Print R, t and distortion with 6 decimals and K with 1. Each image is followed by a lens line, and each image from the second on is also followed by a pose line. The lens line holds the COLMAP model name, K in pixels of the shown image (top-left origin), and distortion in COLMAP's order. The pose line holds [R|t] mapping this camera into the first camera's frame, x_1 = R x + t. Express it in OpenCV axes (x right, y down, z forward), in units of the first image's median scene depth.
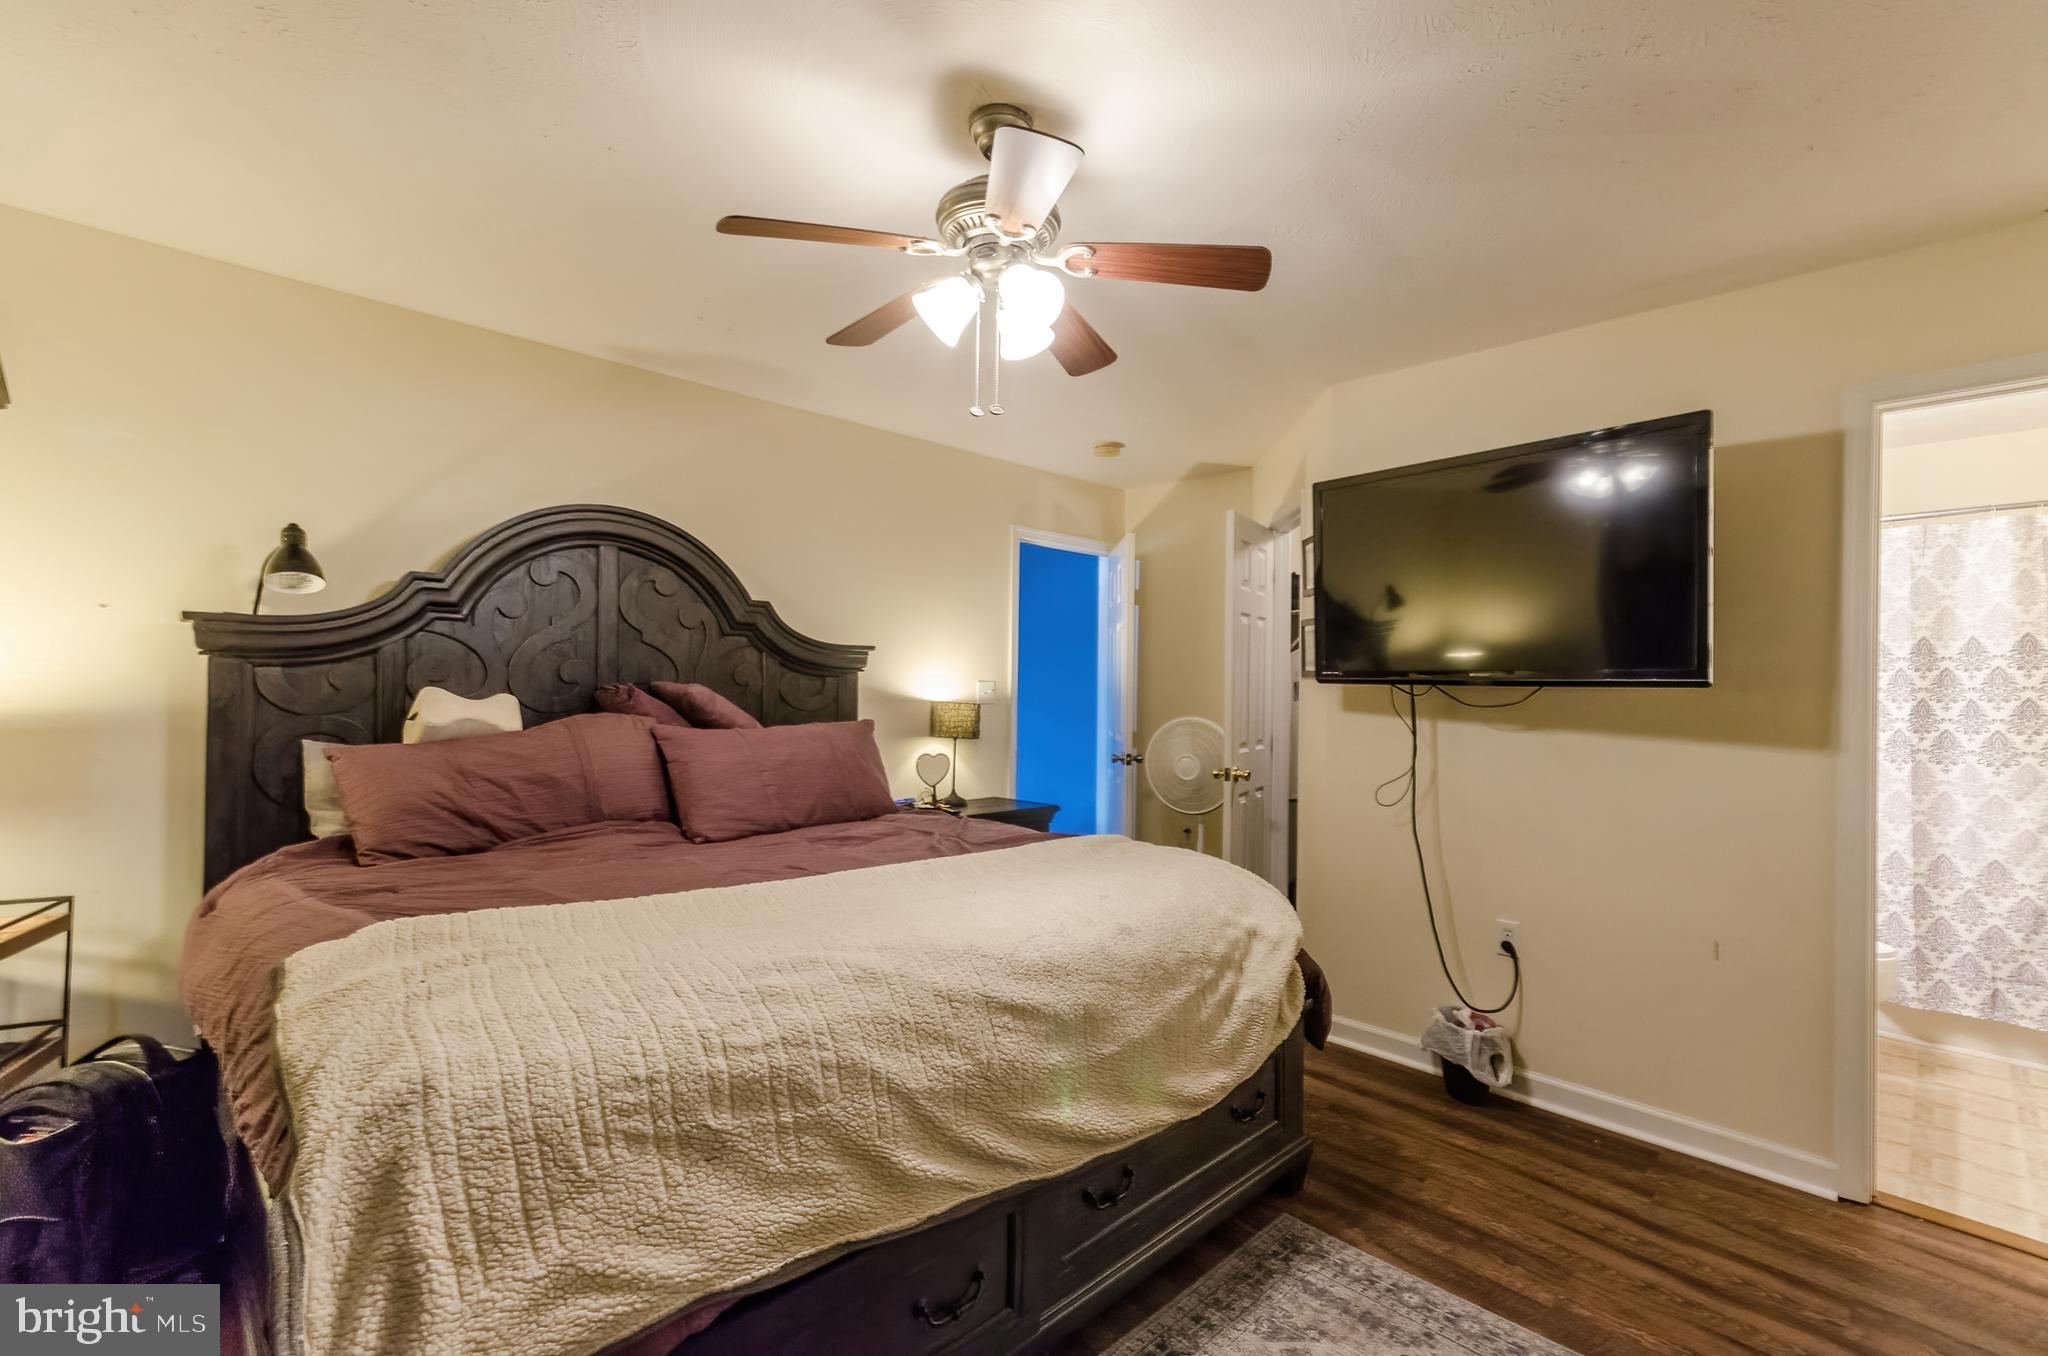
lens RADIAL K [[897.2, 0, 1024.0], [0, 897.2, 678.0], [0, 0, 1]] dist [-0.002461, -0.000326]
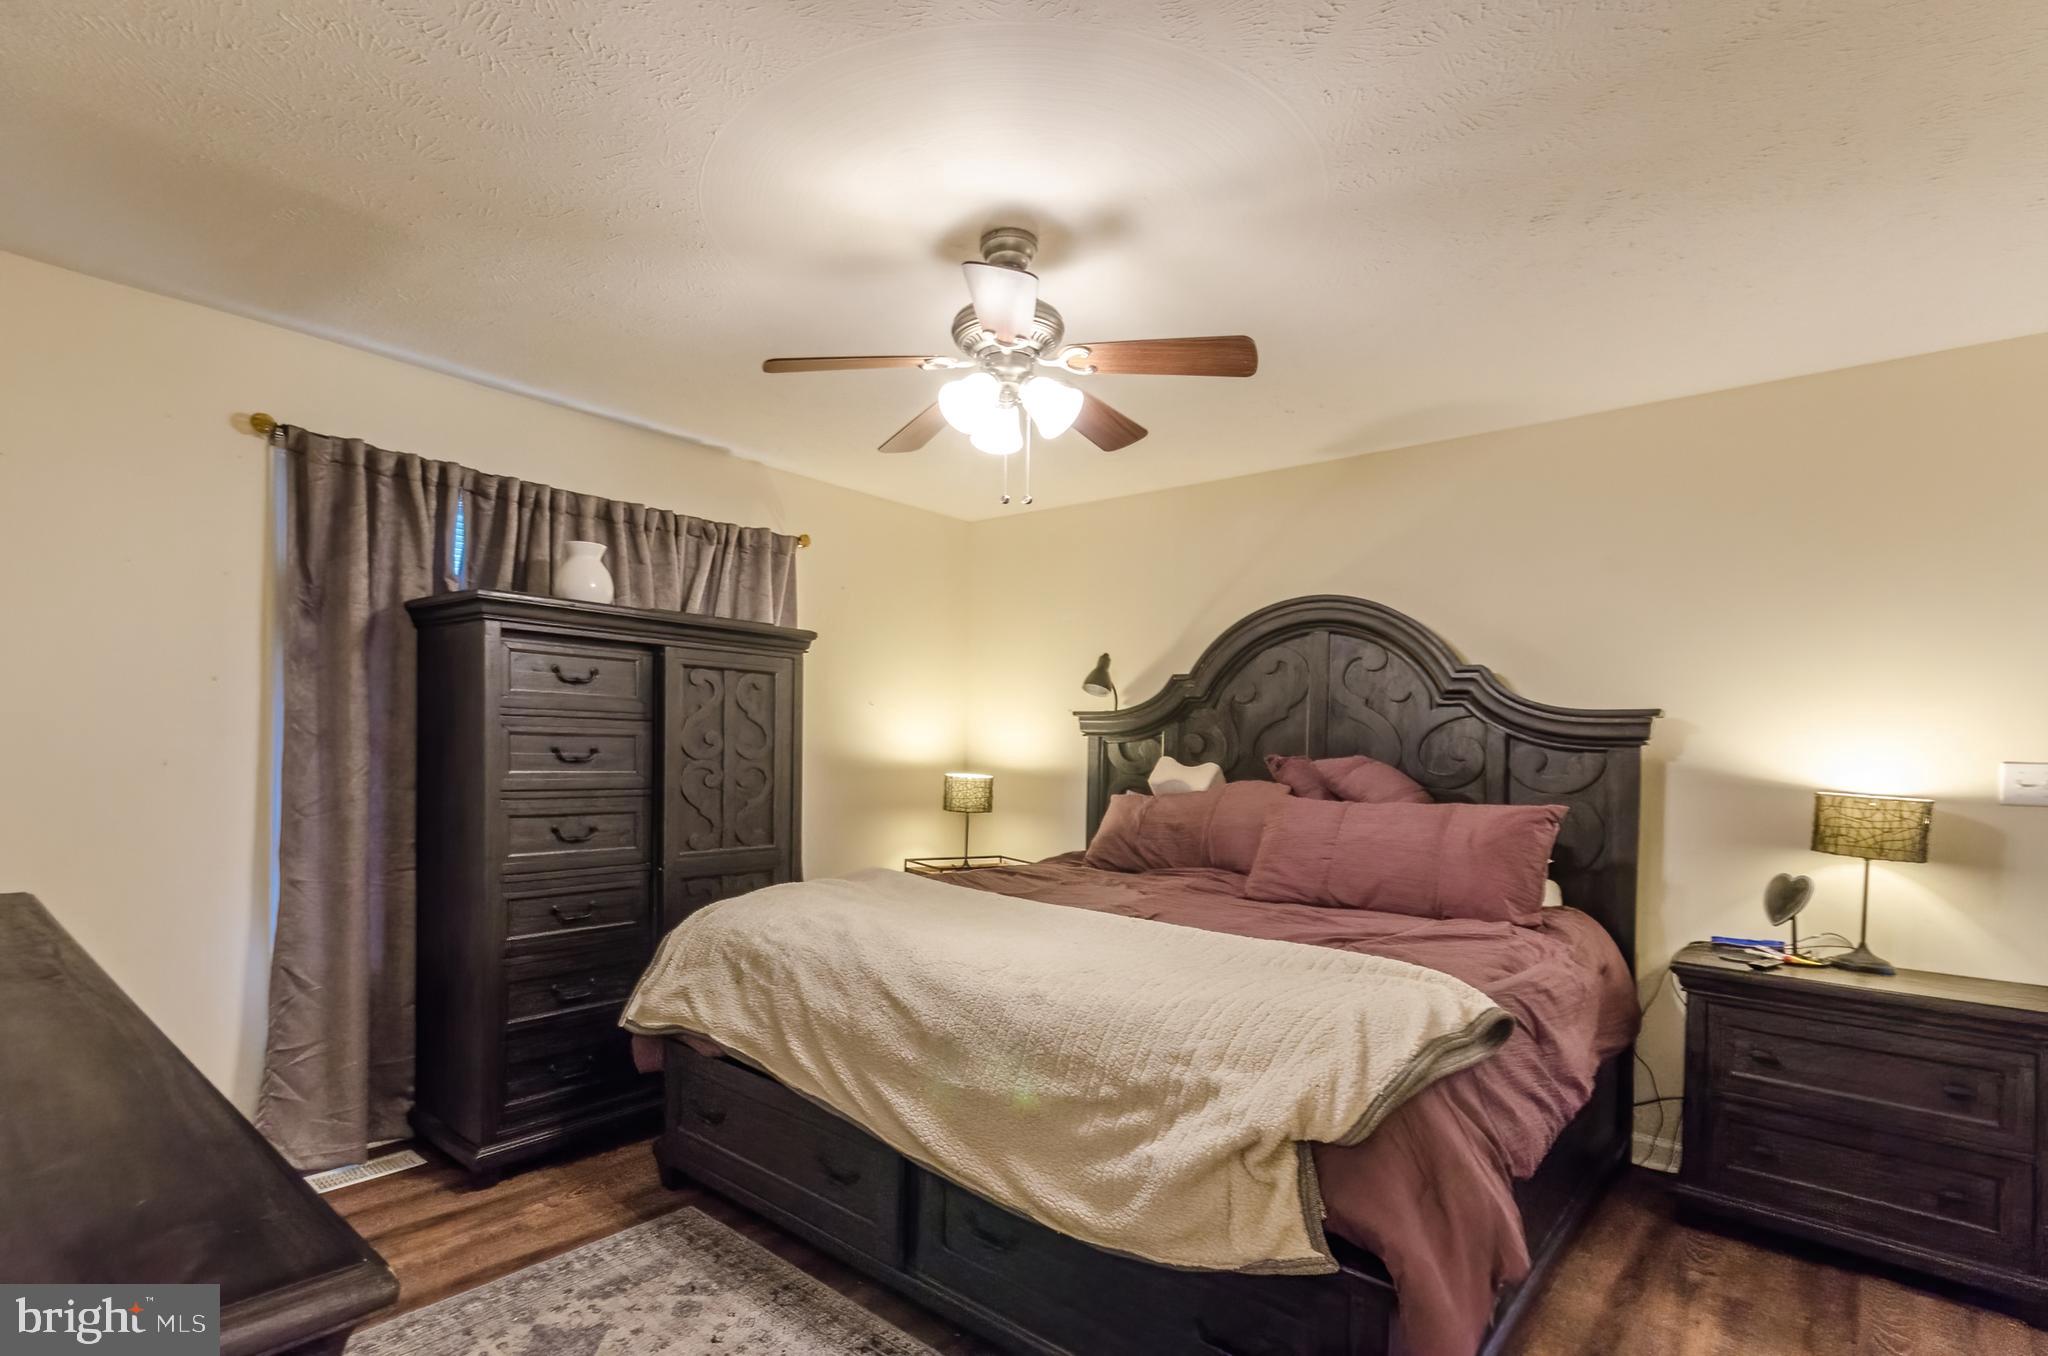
lens RADIAL K [[974.7, 0, 1021.8], [0, 974.7, 750.7], [0, 0, 1]] dist [-0.030372, 0.000072]
pose [[0.116596, -0.004704, -0.993168, 2.018274], [-0.014342, 0.999877, -0.006420, 0.035705], [0.993076, 0.014992, 0.116514, 1.492557]]
